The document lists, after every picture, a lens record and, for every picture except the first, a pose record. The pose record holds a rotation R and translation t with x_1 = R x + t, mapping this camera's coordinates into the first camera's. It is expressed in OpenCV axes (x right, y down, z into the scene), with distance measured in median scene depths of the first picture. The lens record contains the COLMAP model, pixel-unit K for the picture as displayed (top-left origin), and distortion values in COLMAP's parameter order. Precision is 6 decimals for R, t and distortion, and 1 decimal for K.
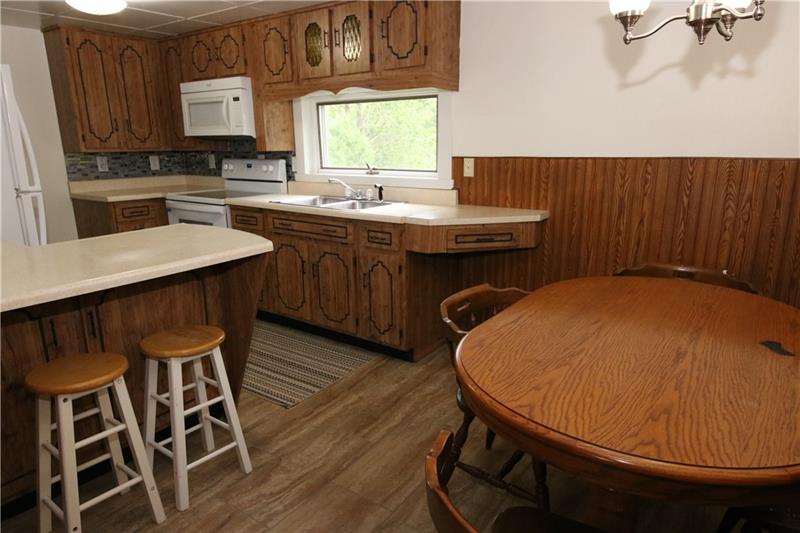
lens RADIAL K [[491.3, 0, 400.0], [0, 491.3, 266.5], [0, 0, 1]] dist [0.002654, -0.004329]
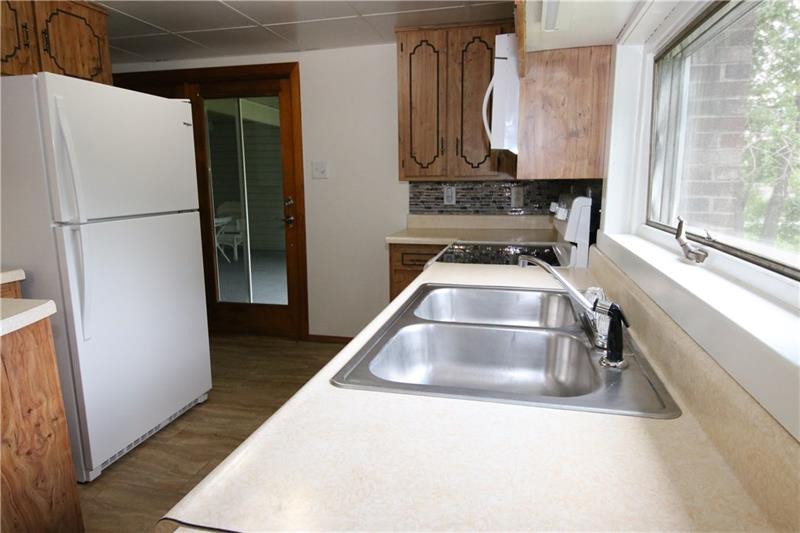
lens RADIAL K [[491.3, 0, 400.0], [0, 491.3, 266.5], [0, 0, 1]] dist [0.002654, -0.004329]
pose [[0.349186, 0.163403, -0.922697, 0.169513], [-0.221792, 0.971111, 0.088042, -0.193900], [0.910427, 0.173903, 0.375339, 0.840532]]
